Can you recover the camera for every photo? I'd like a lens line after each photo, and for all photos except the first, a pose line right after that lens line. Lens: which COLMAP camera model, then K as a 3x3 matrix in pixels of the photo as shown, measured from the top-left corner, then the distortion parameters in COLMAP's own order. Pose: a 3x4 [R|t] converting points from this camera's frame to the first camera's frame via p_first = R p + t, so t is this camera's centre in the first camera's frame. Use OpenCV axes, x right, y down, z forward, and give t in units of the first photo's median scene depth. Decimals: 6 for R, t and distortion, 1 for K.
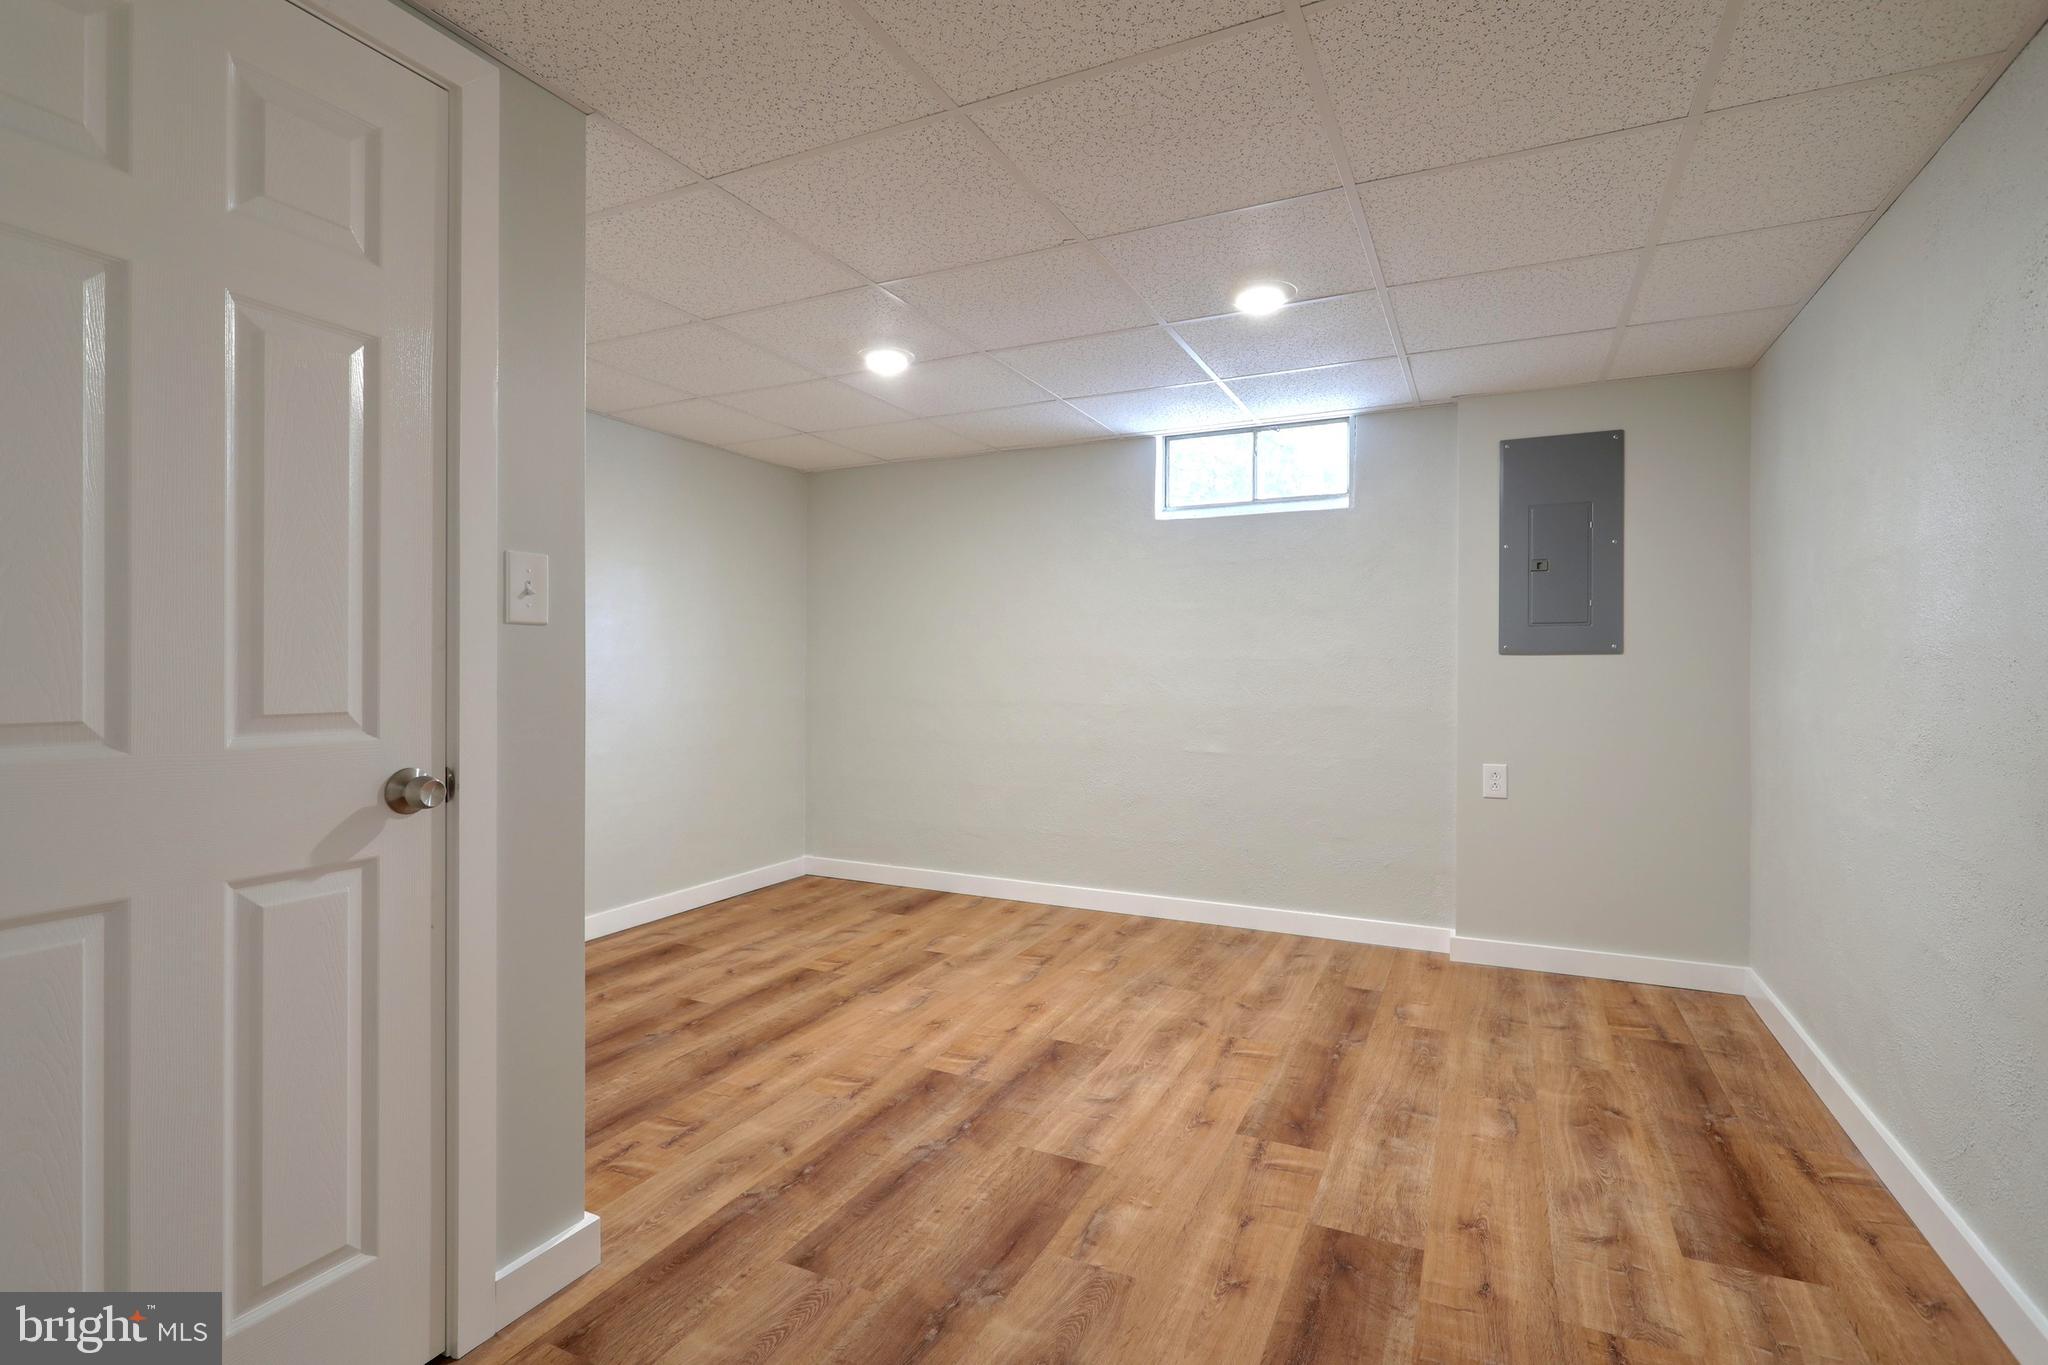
lens RADIAL K [[983.7, 0, 1018.2], [0, 983.7, 667.3], [0, 0, 1]] dist [-0.002544, -0.000207]
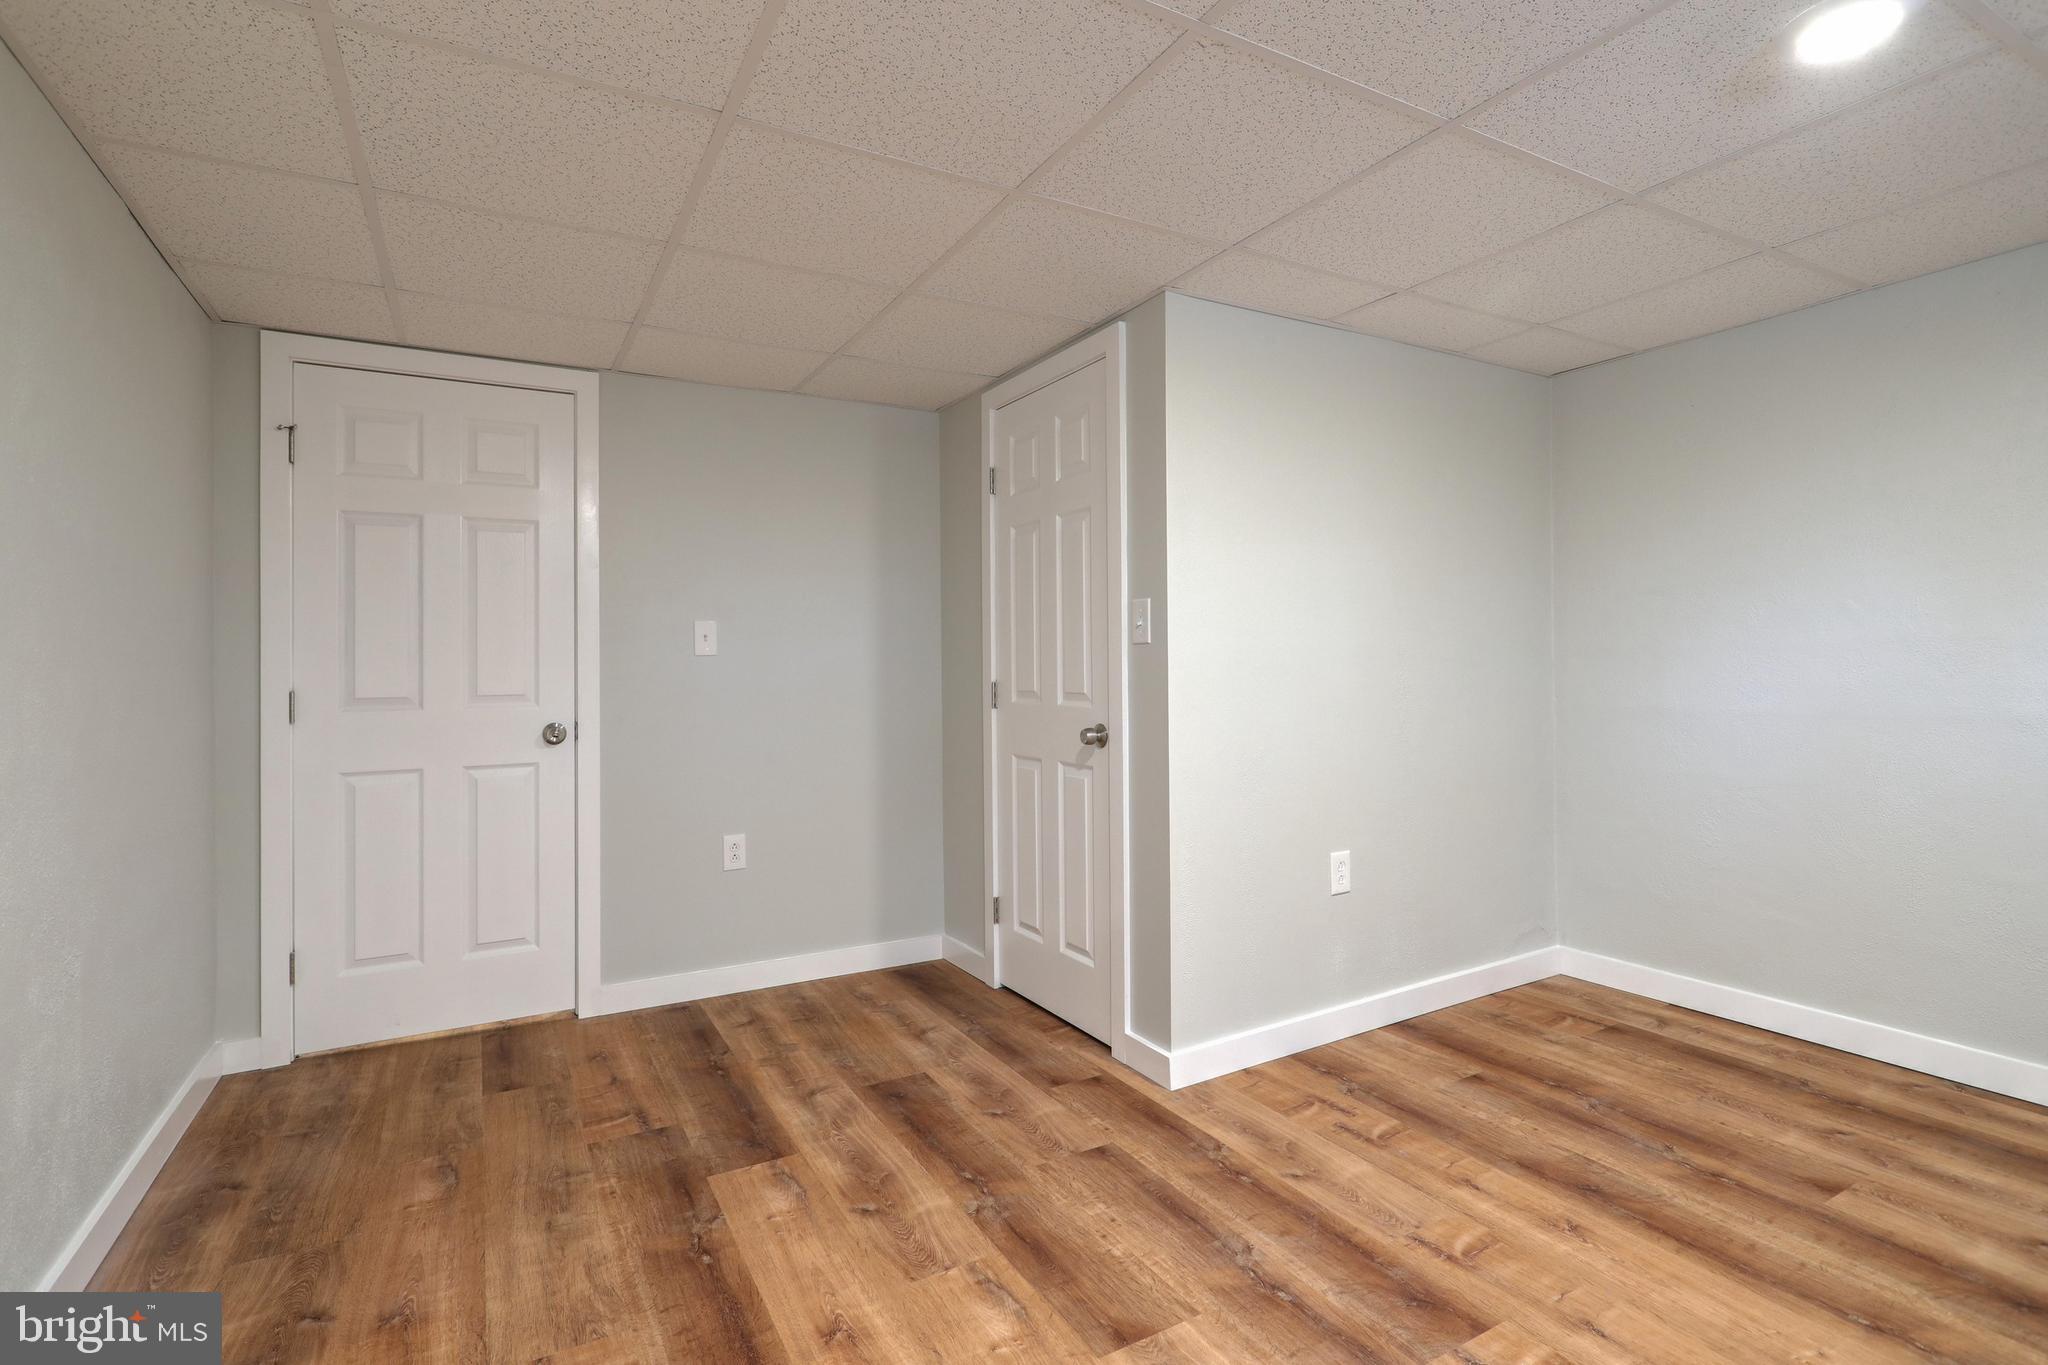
lens RADIAL K [[983.7, 0, 1018.2], [0, 983.7, 667.3], [0, 0, 1]] dist [-0.002544, -0.000207]
pose [[-0.577208, 0.009446, -0.816542, 0.701955], [0.013162, 0.999911, 0.002264, -0.010745], [0.816491, -0.009440, -0.577281, 1.345540]]
